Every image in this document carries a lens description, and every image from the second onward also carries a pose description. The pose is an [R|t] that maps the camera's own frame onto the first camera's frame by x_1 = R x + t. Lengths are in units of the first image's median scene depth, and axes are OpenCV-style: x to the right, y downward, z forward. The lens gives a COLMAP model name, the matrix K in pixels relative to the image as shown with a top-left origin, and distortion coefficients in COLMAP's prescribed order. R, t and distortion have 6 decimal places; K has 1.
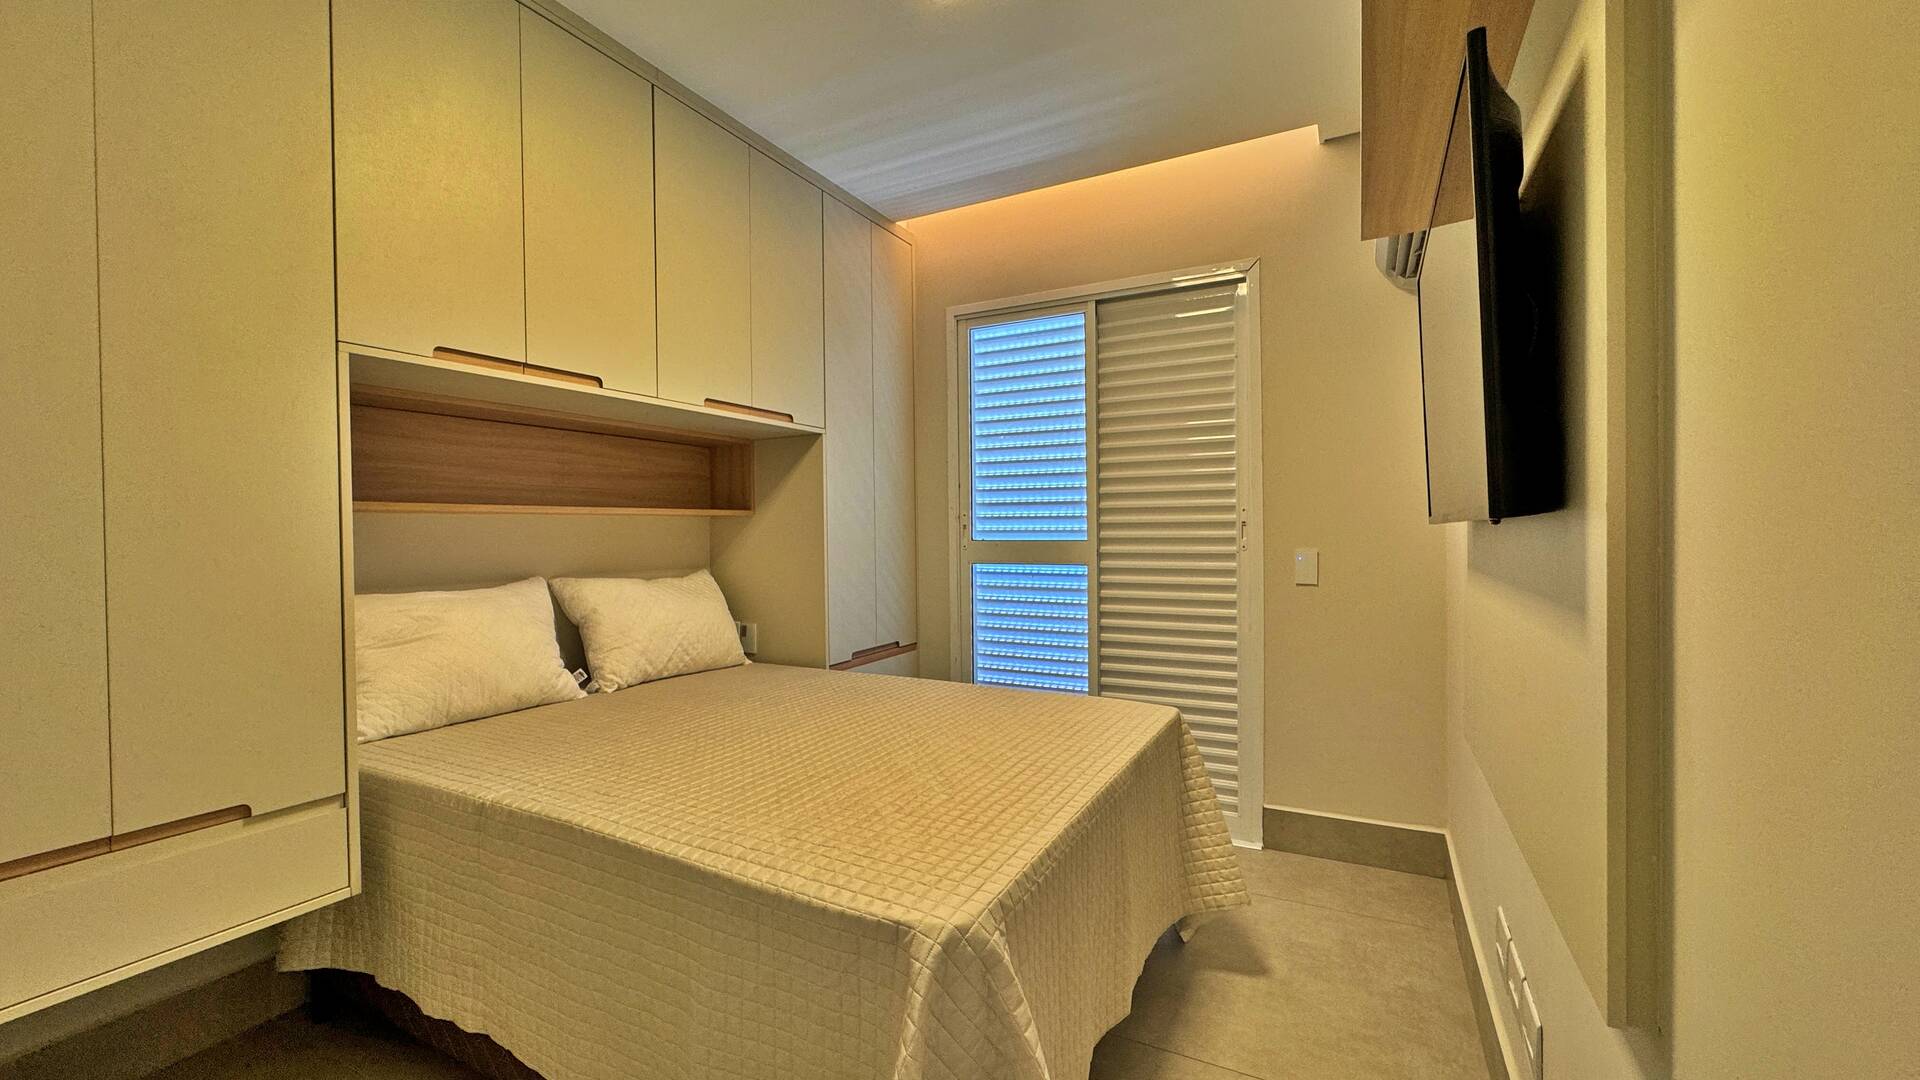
lens RADIAL K [[765.5, 0, 959.0], [0, 765.5, 544.5], [0, 0, 1]] dist [-0.002450, 0.000493]
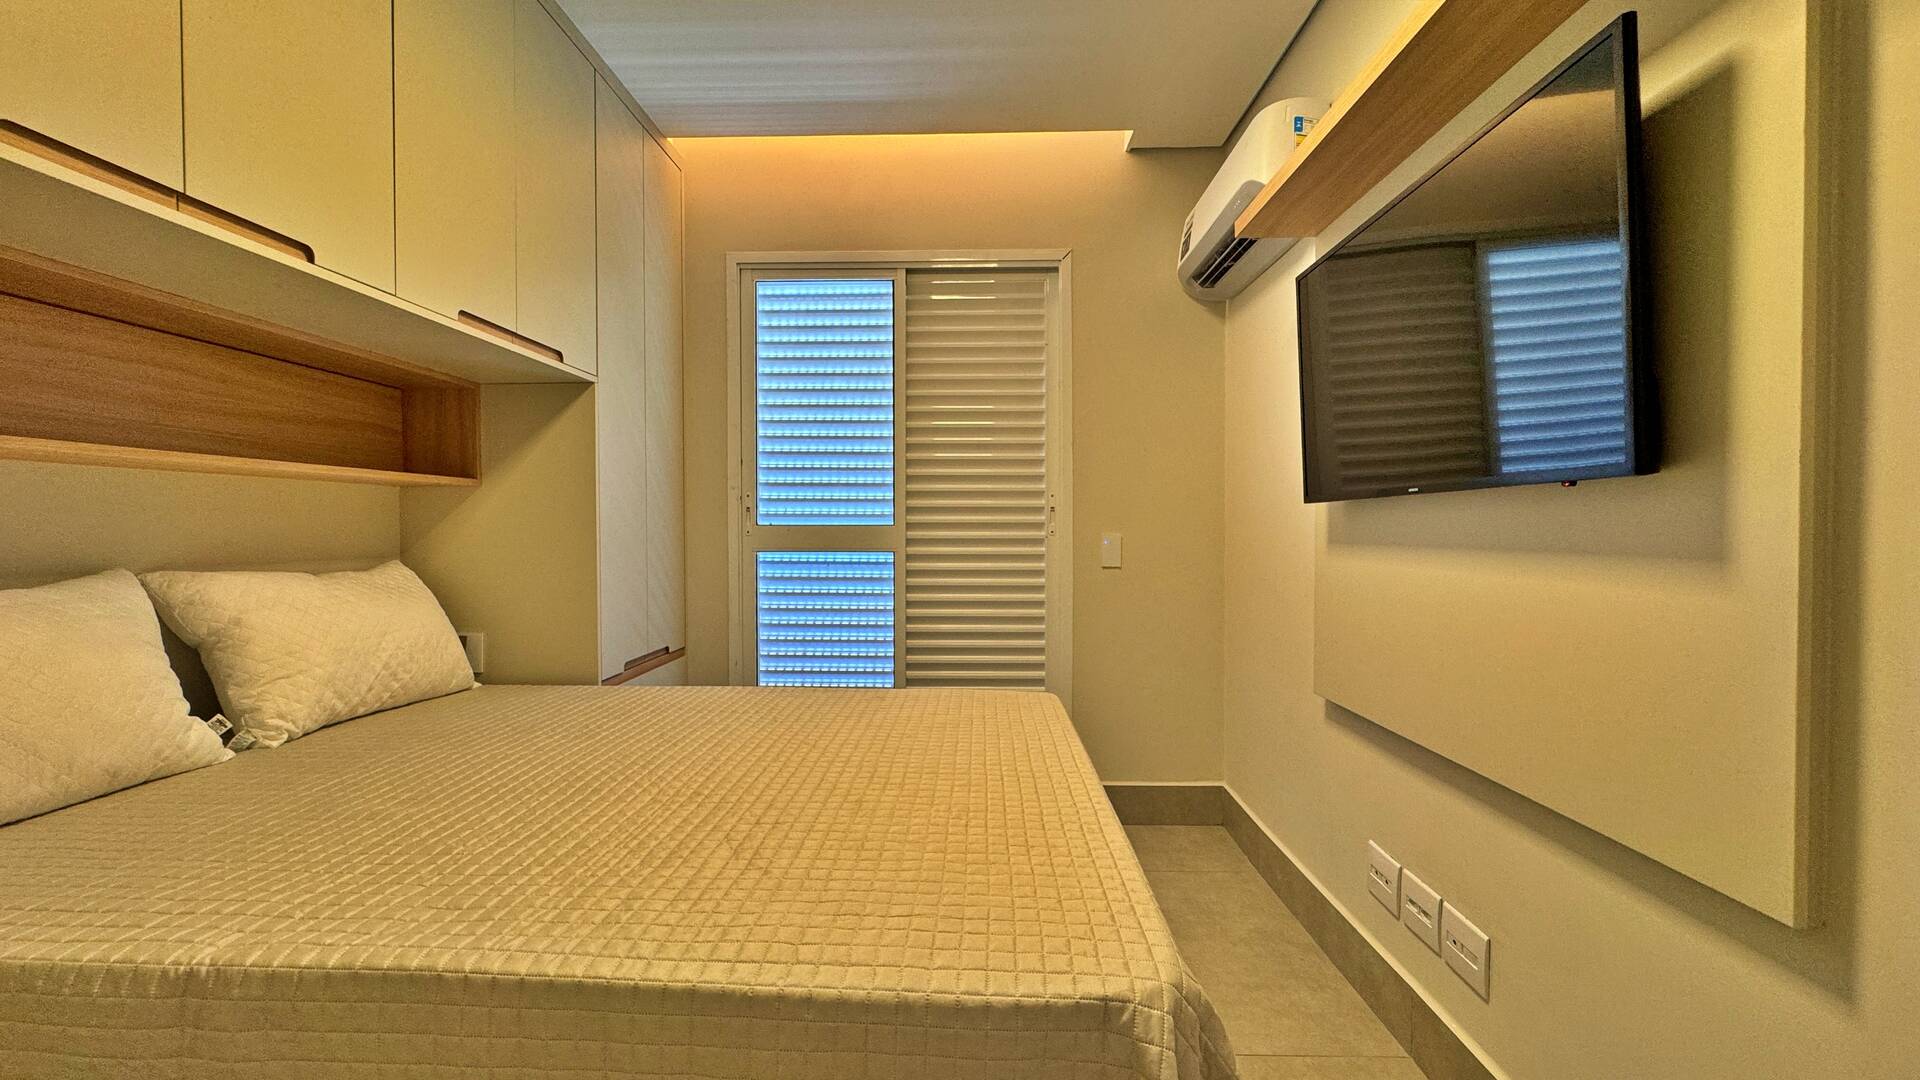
lens RADIAL K [[765.5, 0, 961.8], [0, 765.5, 545.2], [0, 0, 1]] dist [-0.002450, 0.000493]
pose [[0.896817, -0.000802, 0.442401, -0.184247], [-0.000340, 0.999997, 0.002503, 0.017944], [-0.442401, -0.002395, 0.896814, 0.137391]]
